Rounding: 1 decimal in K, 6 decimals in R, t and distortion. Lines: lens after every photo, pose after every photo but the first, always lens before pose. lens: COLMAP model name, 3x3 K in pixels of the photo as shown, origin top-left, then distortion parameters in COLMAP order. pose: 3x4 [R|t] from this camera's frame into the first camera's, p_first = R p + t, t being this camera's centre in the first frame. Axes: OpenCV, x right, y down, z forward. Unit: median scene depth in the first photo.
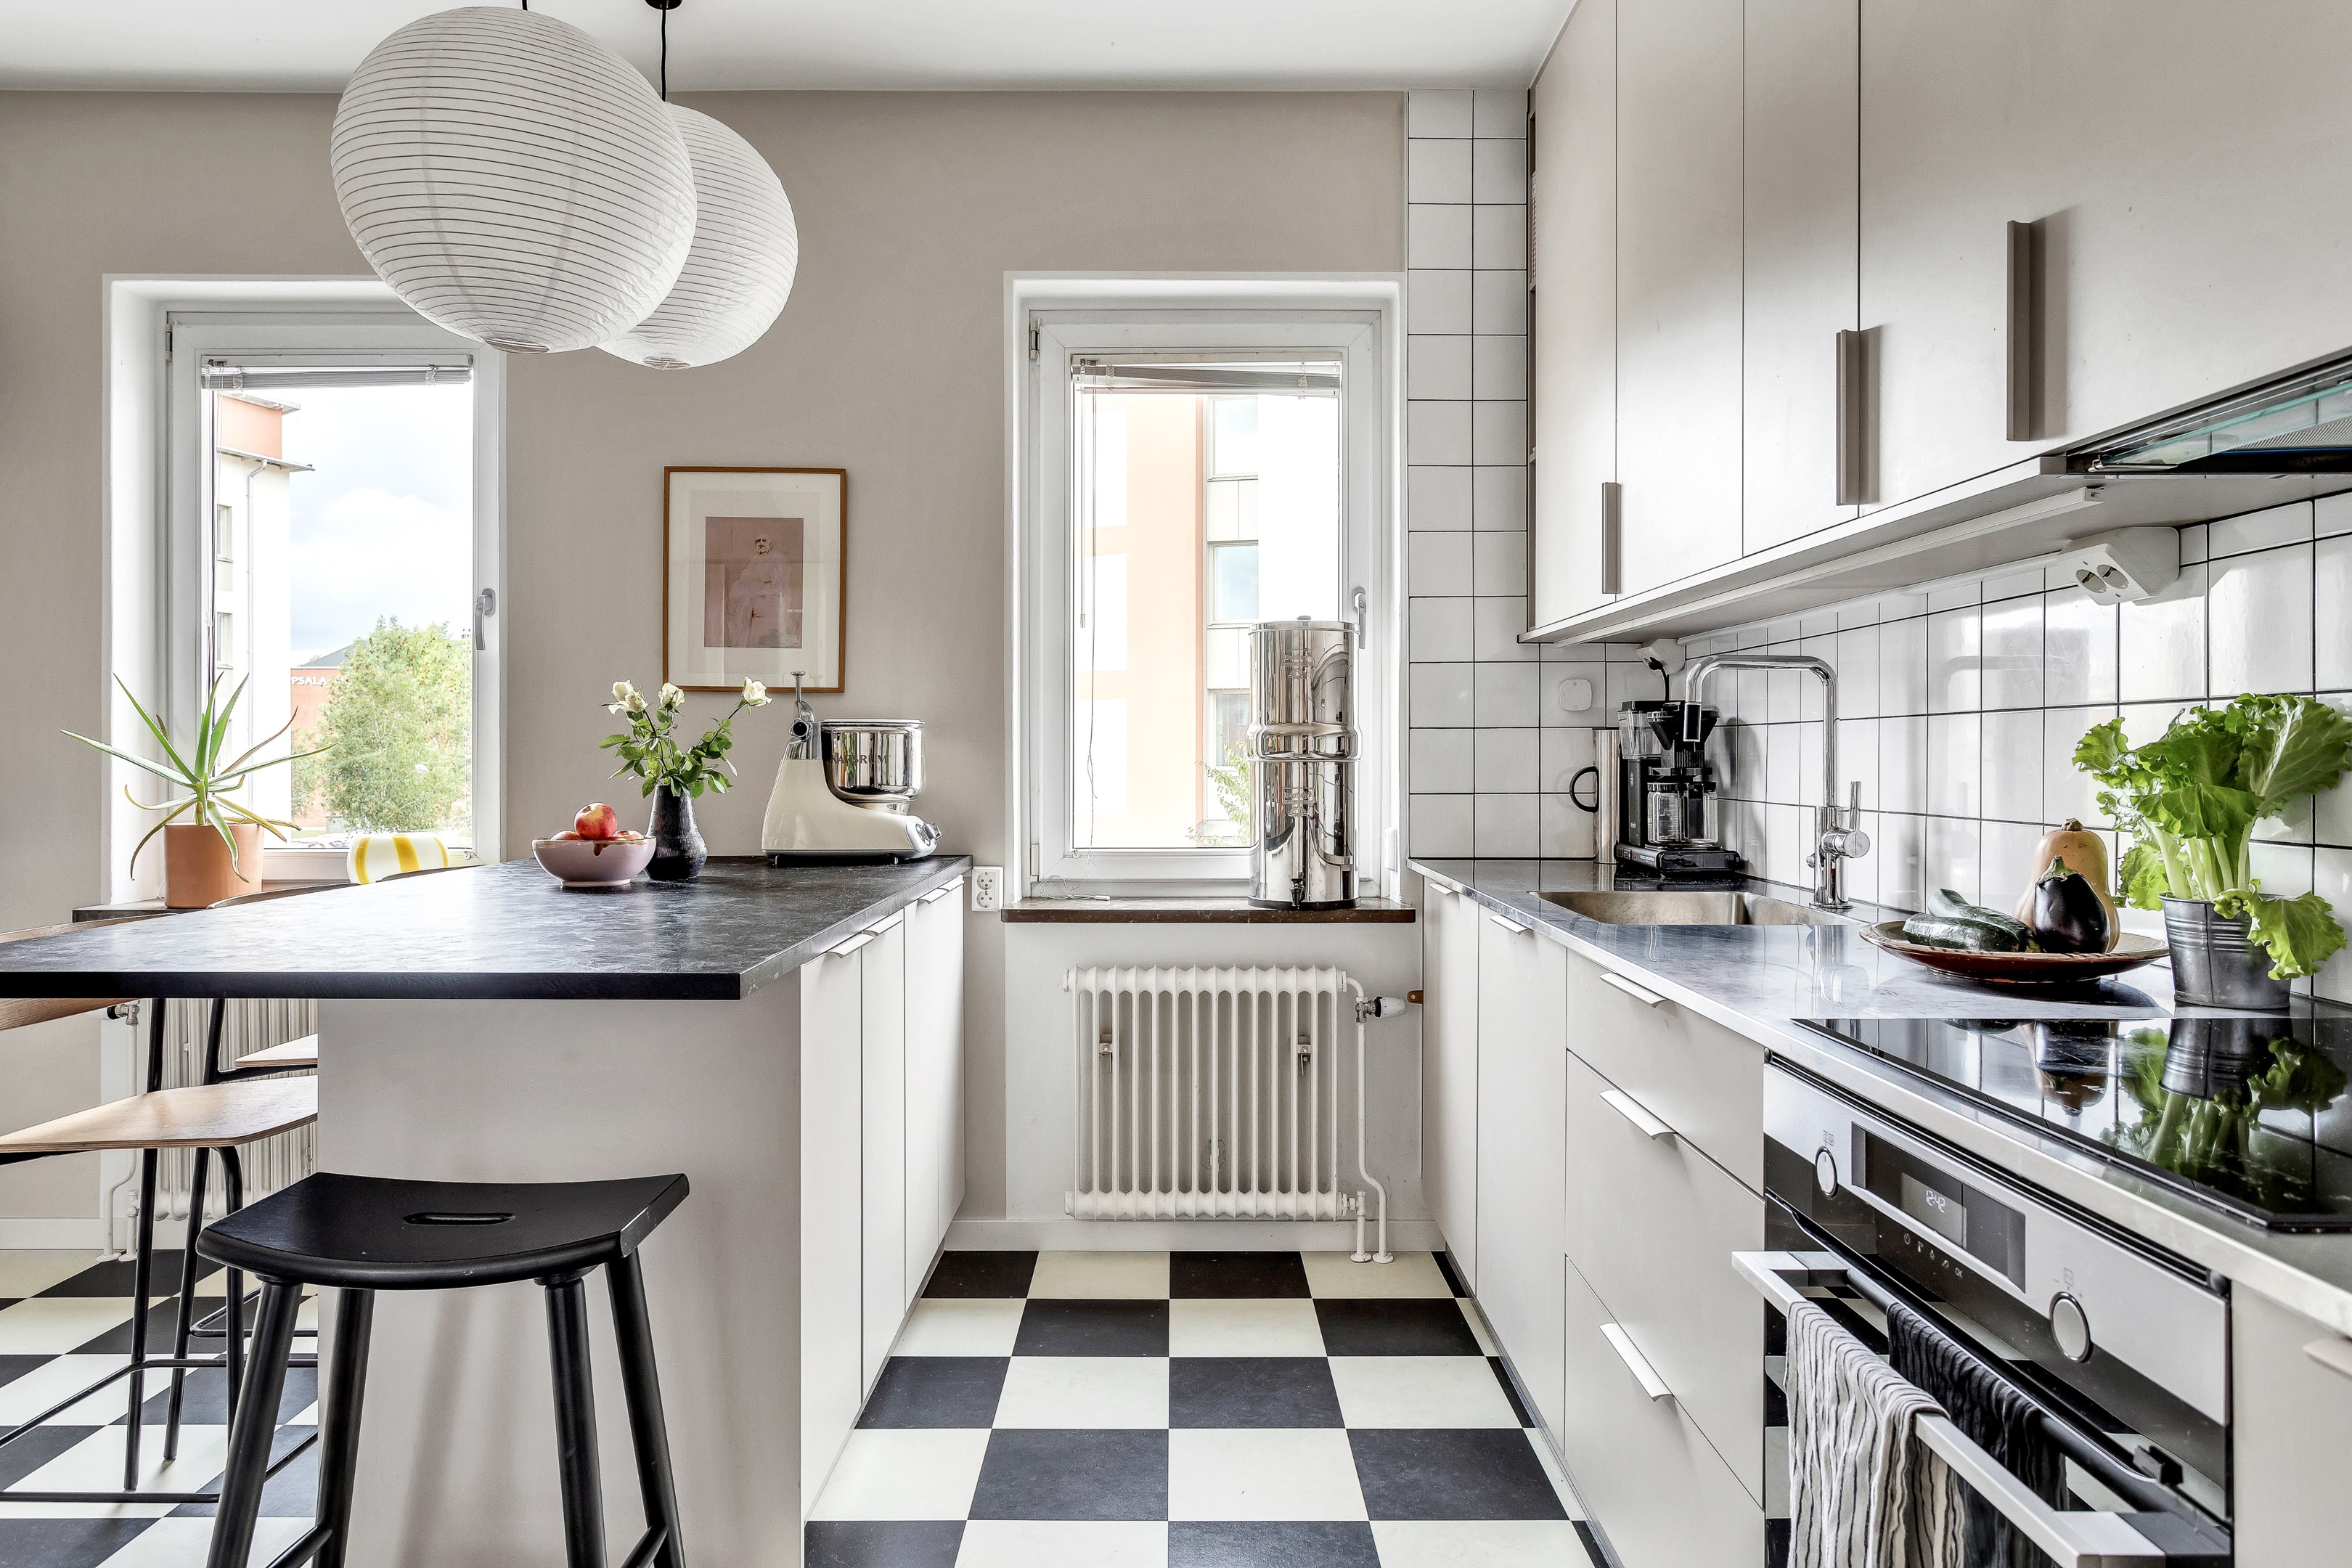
lens RADIAL K [[1455.6, 0, 1176.0], [0, 1455.6, 784.0], [0, 0, 1]] dist [0.073640, 0.000278]
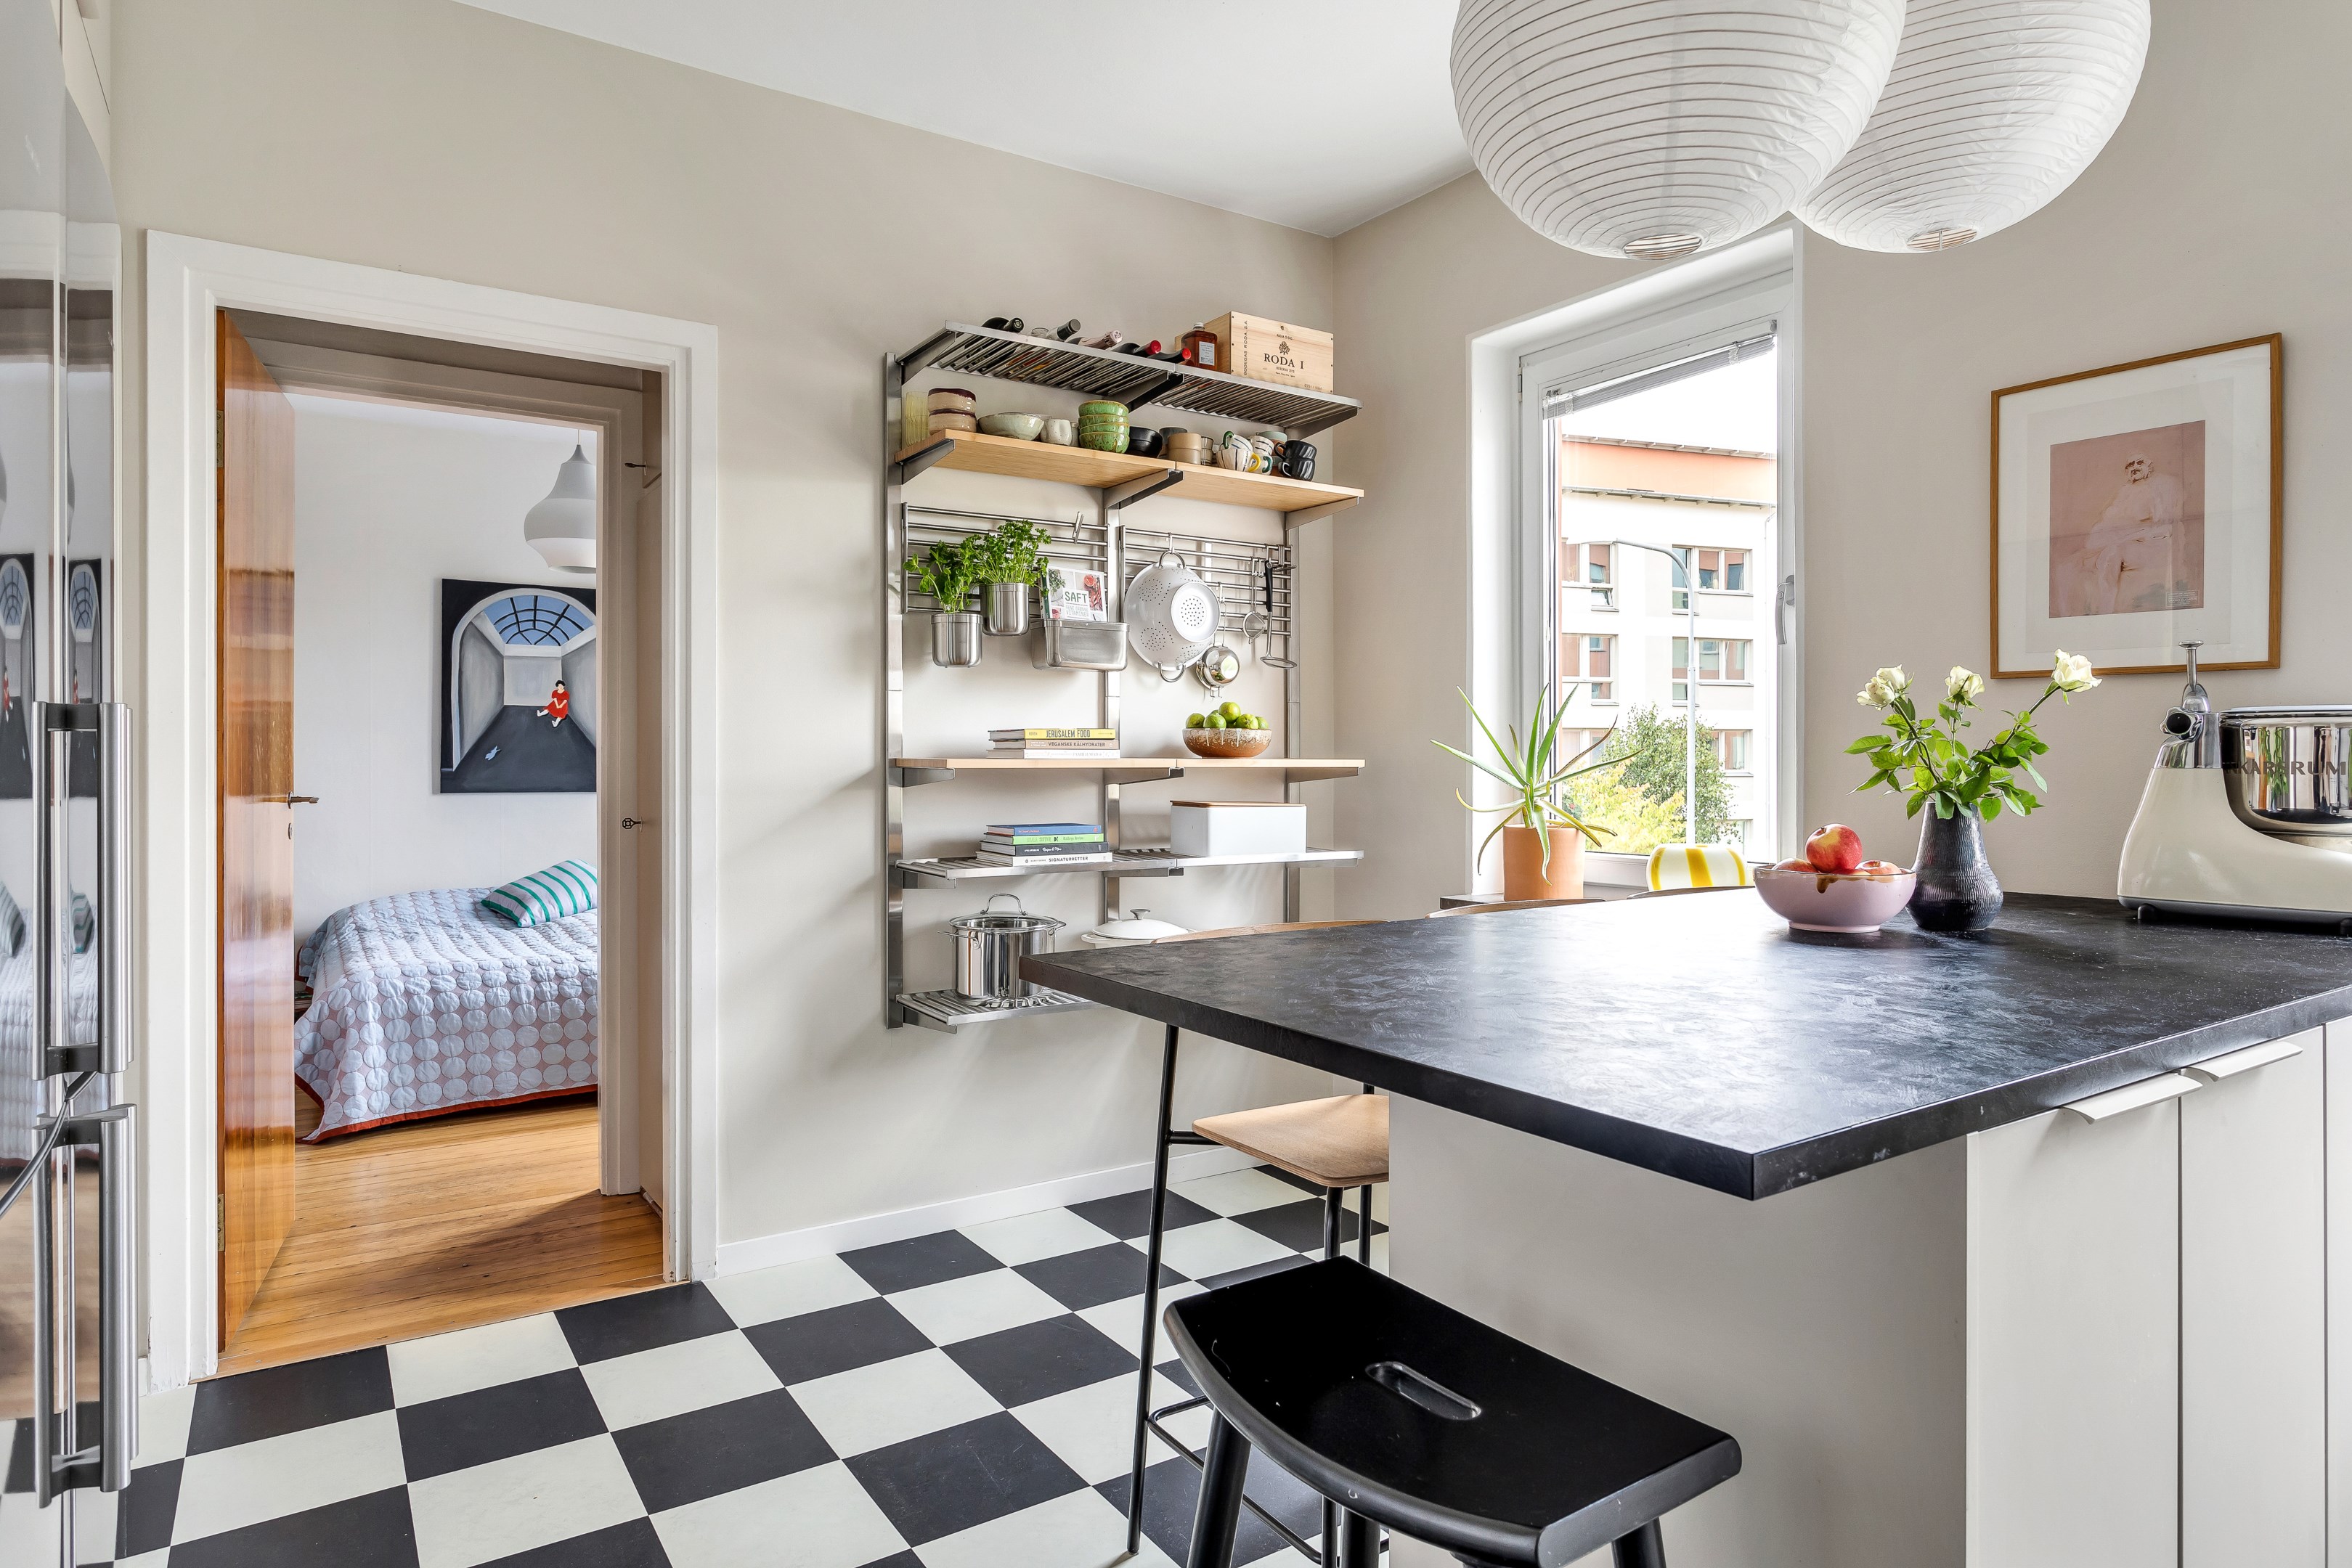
lens RADIAL K [[1328.6, 0, 1174.1], [0, 1328.6, 758.5], [0, 0, 1]] dist [-0.037961, 0.022274]
pose [[0.539912, -0.000486, -0.841722, 0.003395], [-0.015860, 0.999816, -0.010750, -0.007236], [0.841572, 0.019154, 0.539805, 0.274817]]
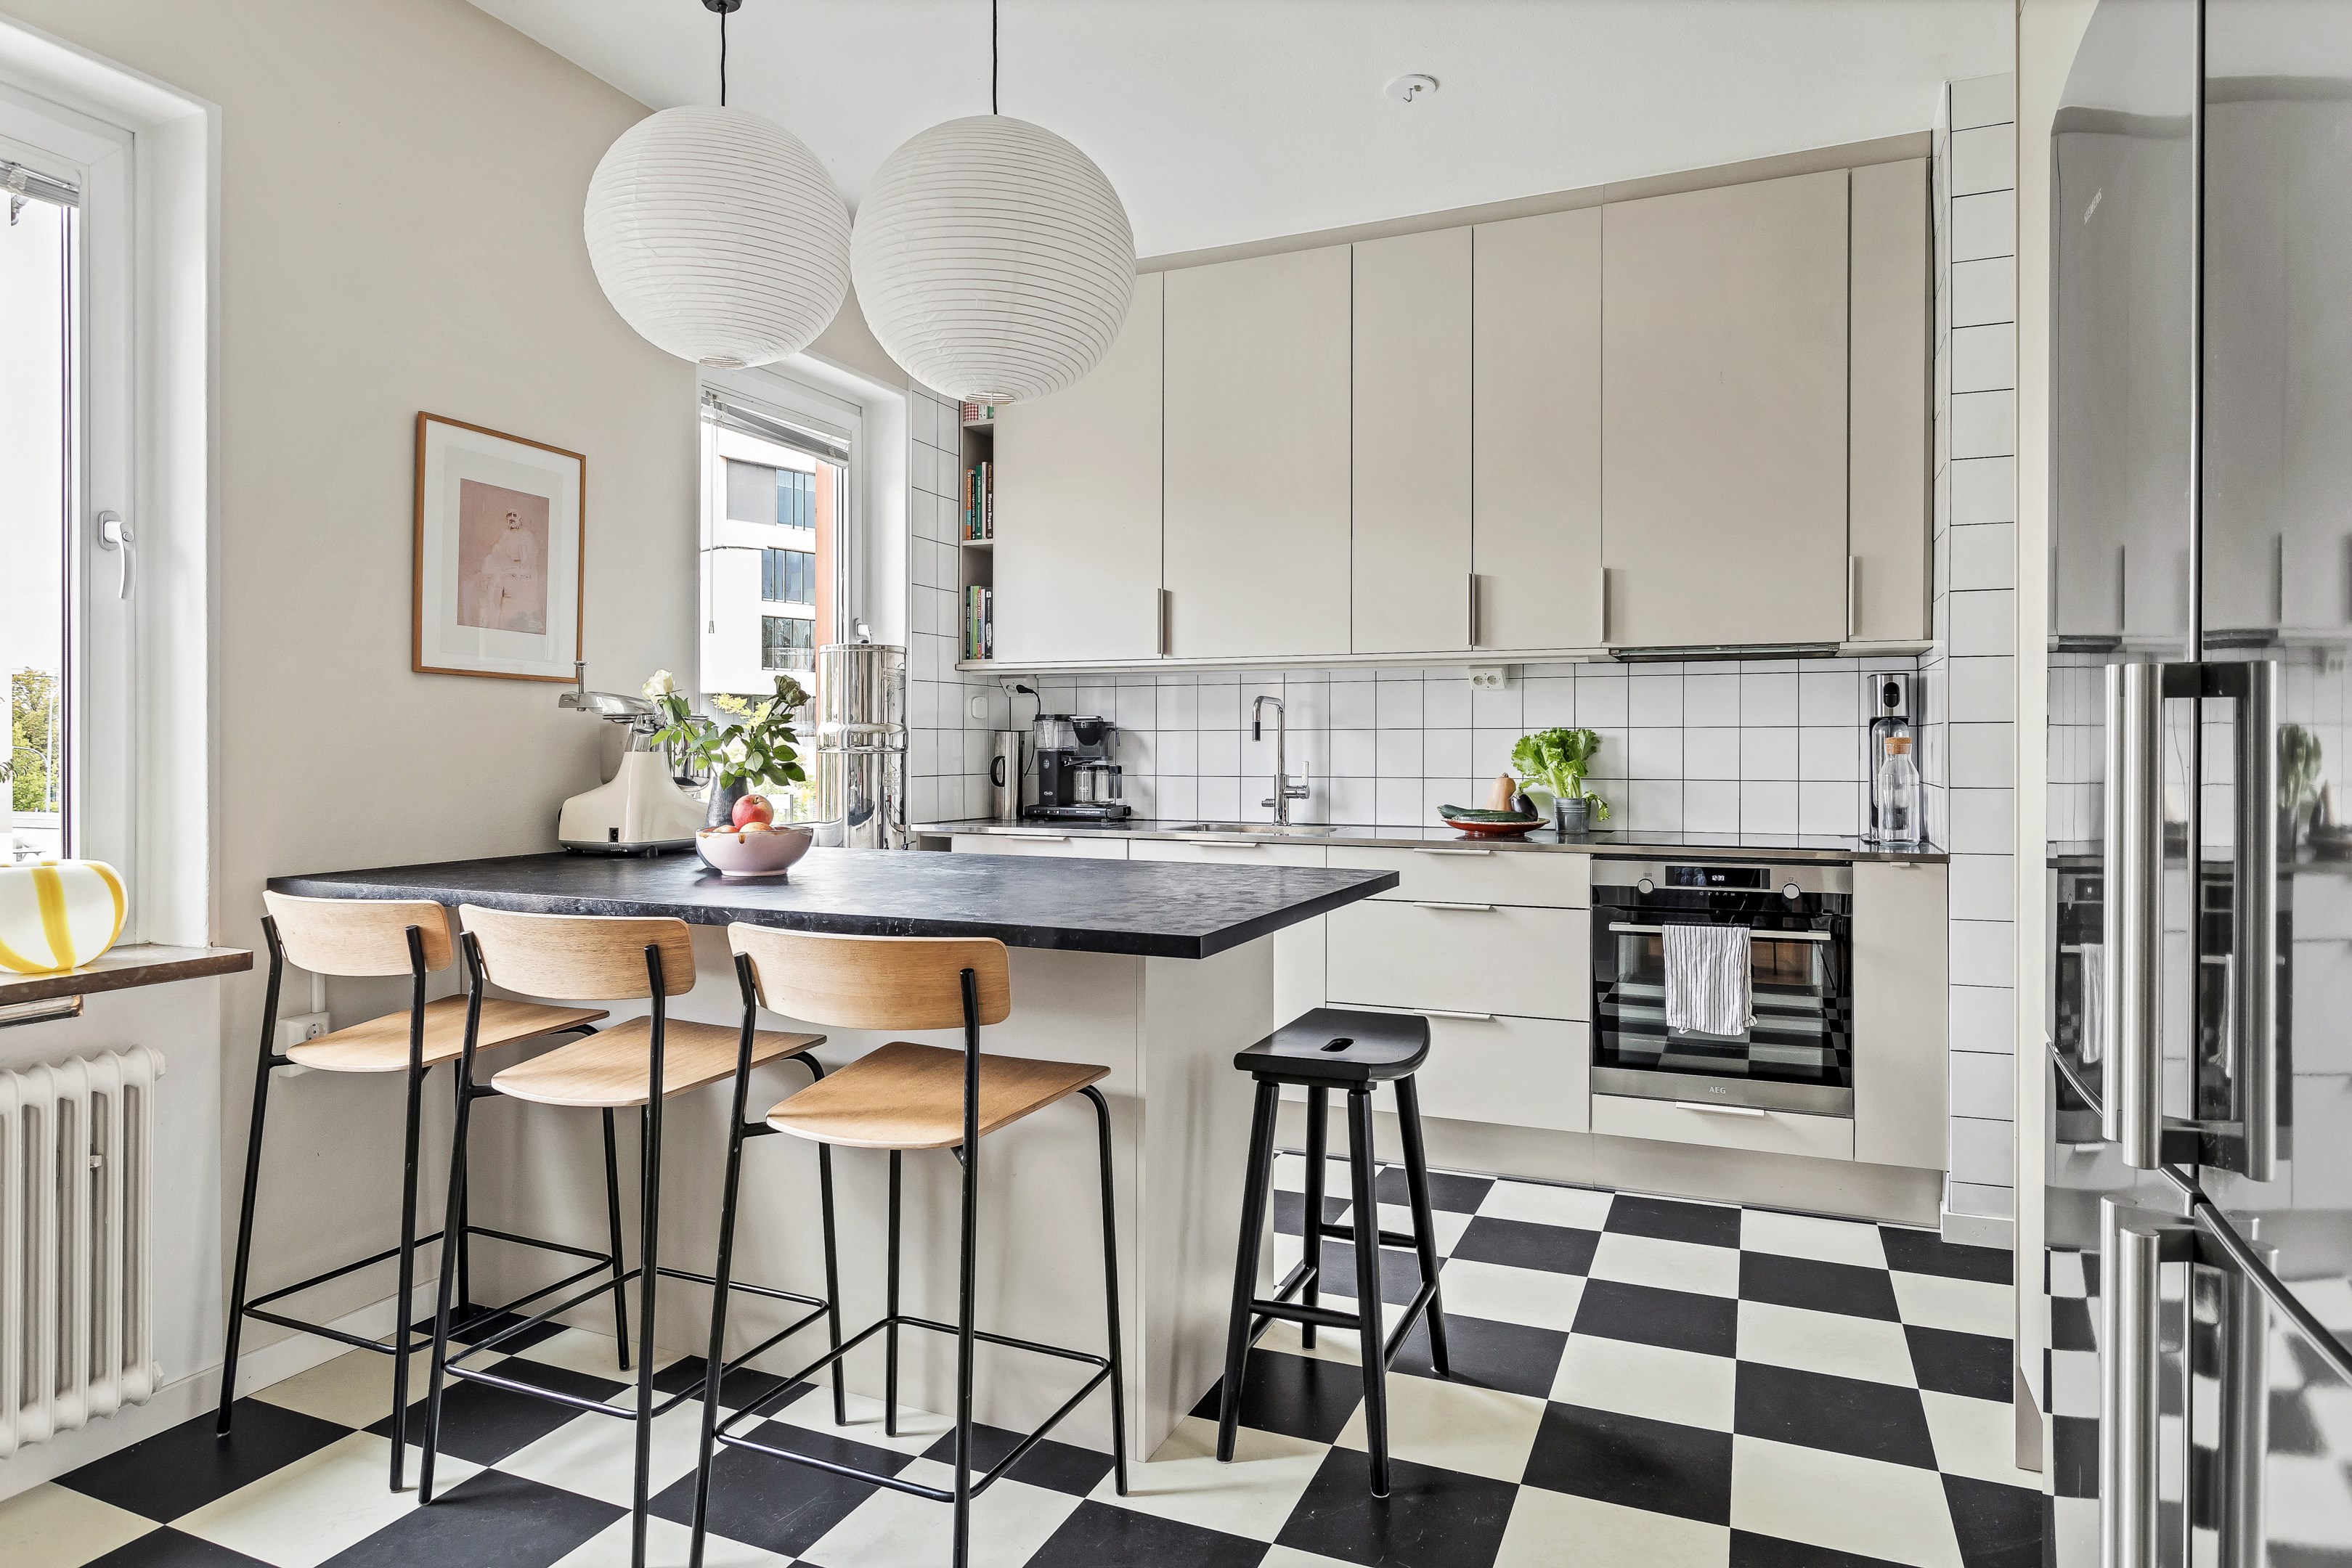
lens RADIAL K [[1328.6, 0, 1174.1], [0, 1328.6, 758.5], [0, 0, 1]] dist [-0.037961, 0.022274]
pose [[0.414222, -0.005738, 0.910158, -0.916541], [0.020182, 0.999792, -0.002882, -0.002510], [-0.909952, 0.019562, 0.414251, 0.301201]]
